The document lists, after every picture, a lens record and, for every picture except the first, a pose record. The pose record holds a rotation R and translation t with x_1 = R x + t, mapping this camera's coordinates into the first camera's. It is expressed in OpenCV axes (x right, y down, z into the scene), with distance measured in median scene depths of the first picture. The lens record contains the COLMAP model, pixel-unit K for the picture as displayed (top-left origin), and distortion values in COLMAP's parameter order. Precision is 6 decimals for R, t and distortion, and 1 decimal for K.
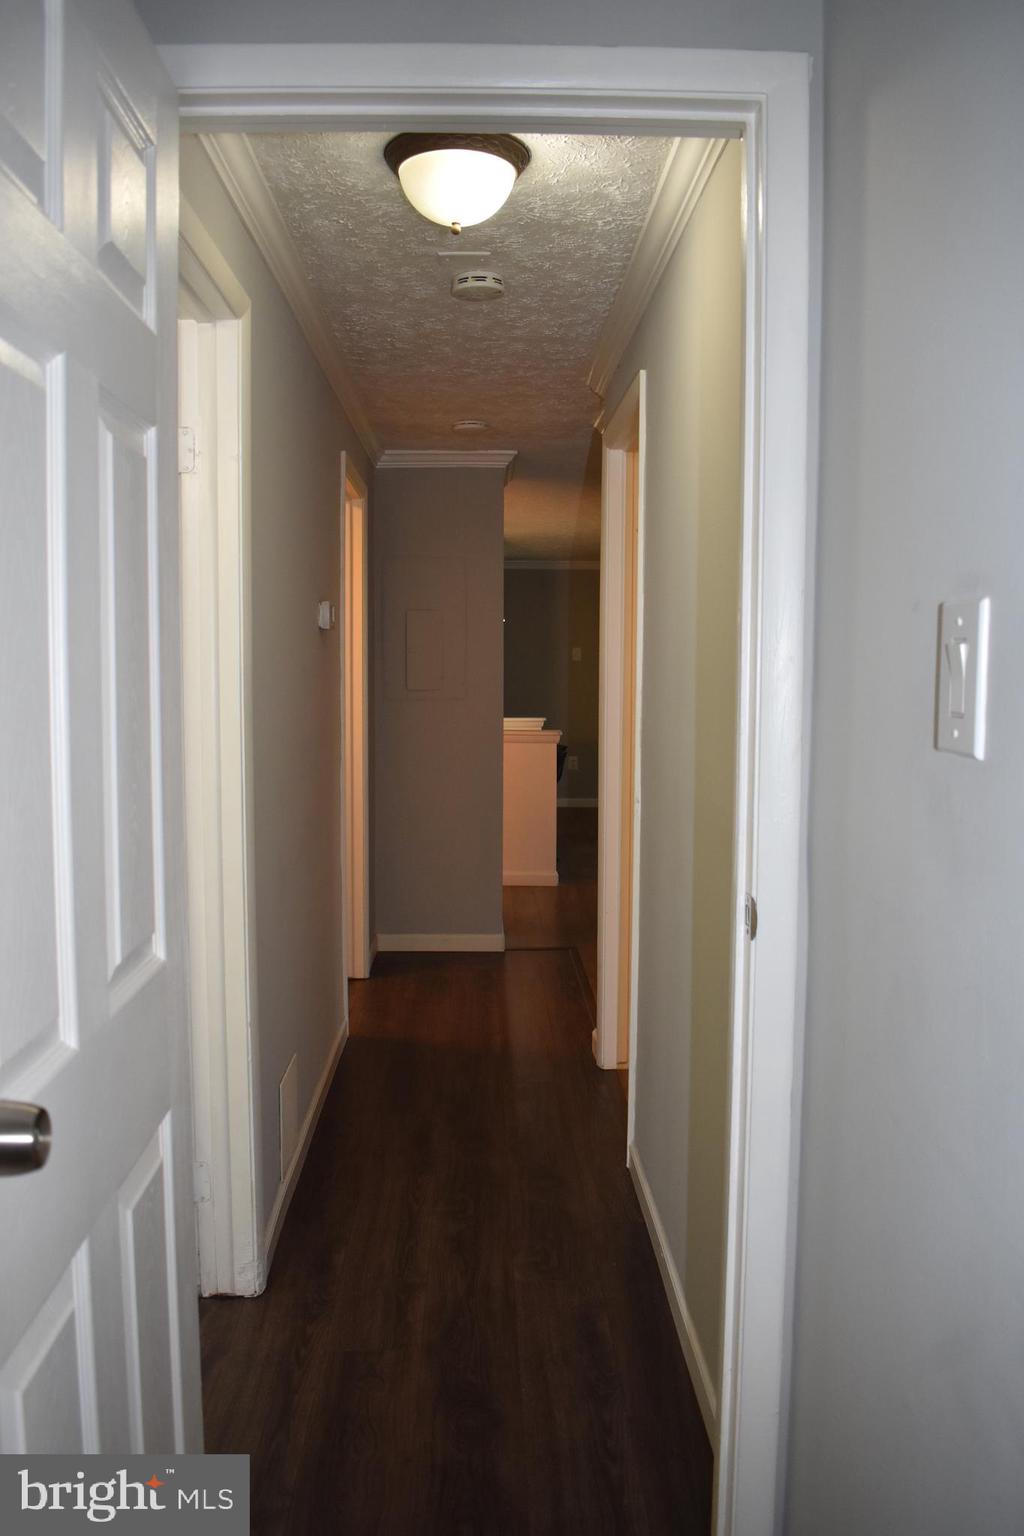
lens RADIAL K [[1205.0, 0, 511.7], [0, 1205.0, 766.2], [0, 0, 1]] dist [-0.094267, 0.017466]
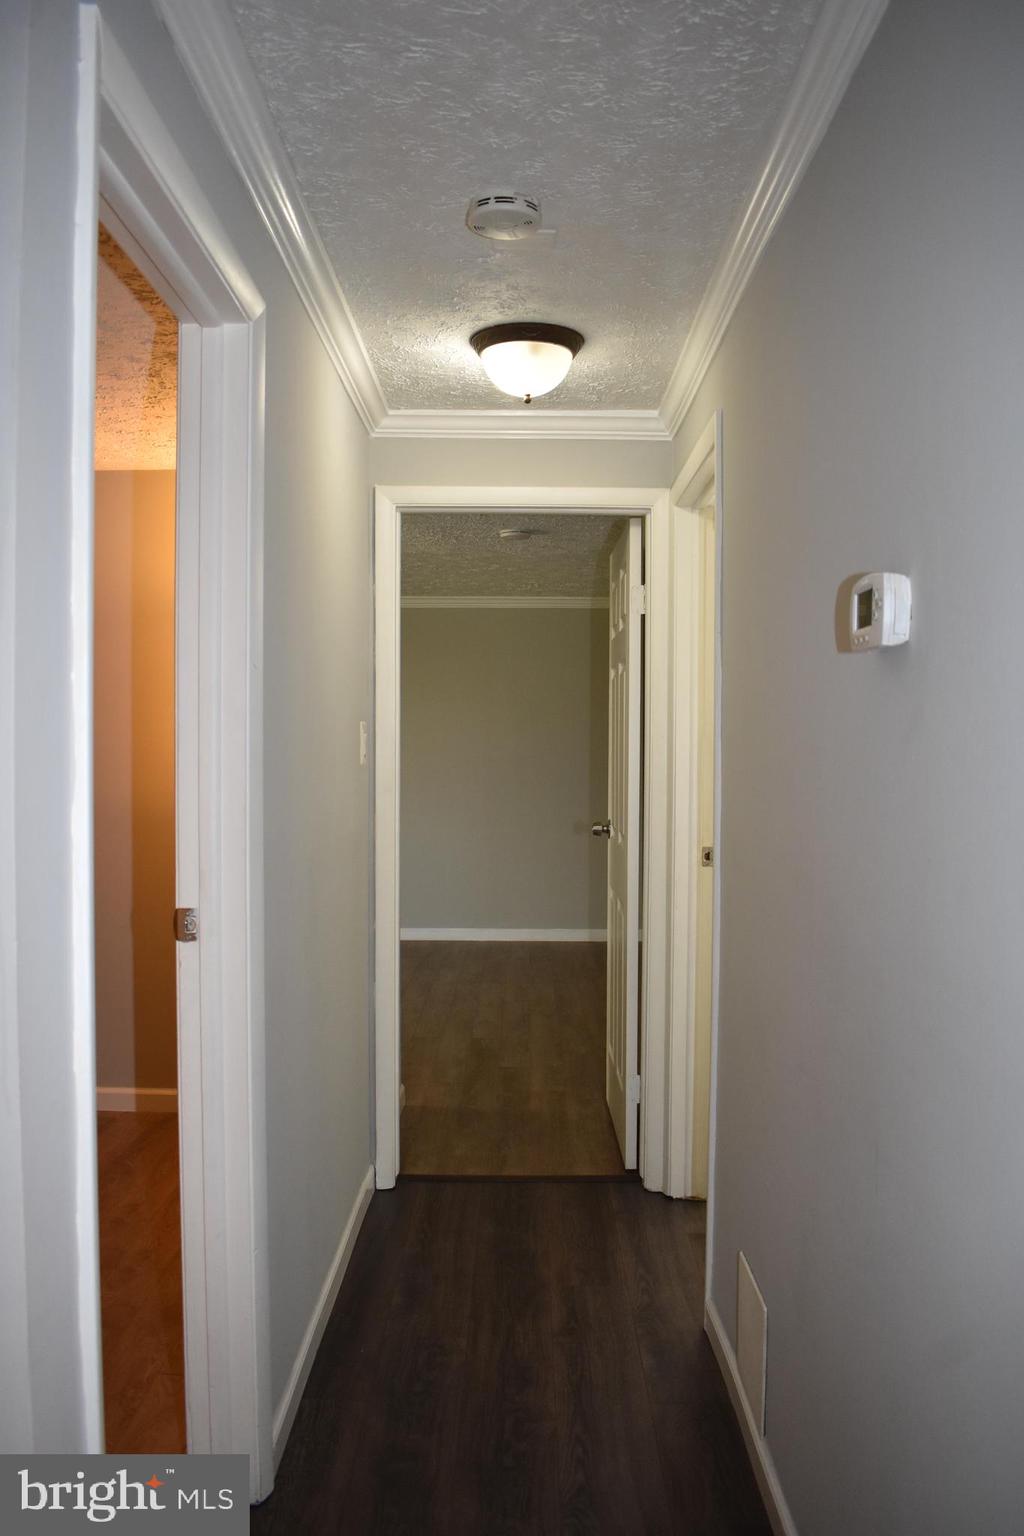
lens RADIAL K [[1205.0, 0, 512.5], [0, 1205.0, 766.6], [0, 0, 1]] dist [-0.094267, 0.017466]
pose [[-0.999197, -0.010483, 0.038675, -0.074249], [-0.006226, 0.994068, 0.108579, -0.174698], [-0.039584, 0.108251, -0.993335, 2.038807]]
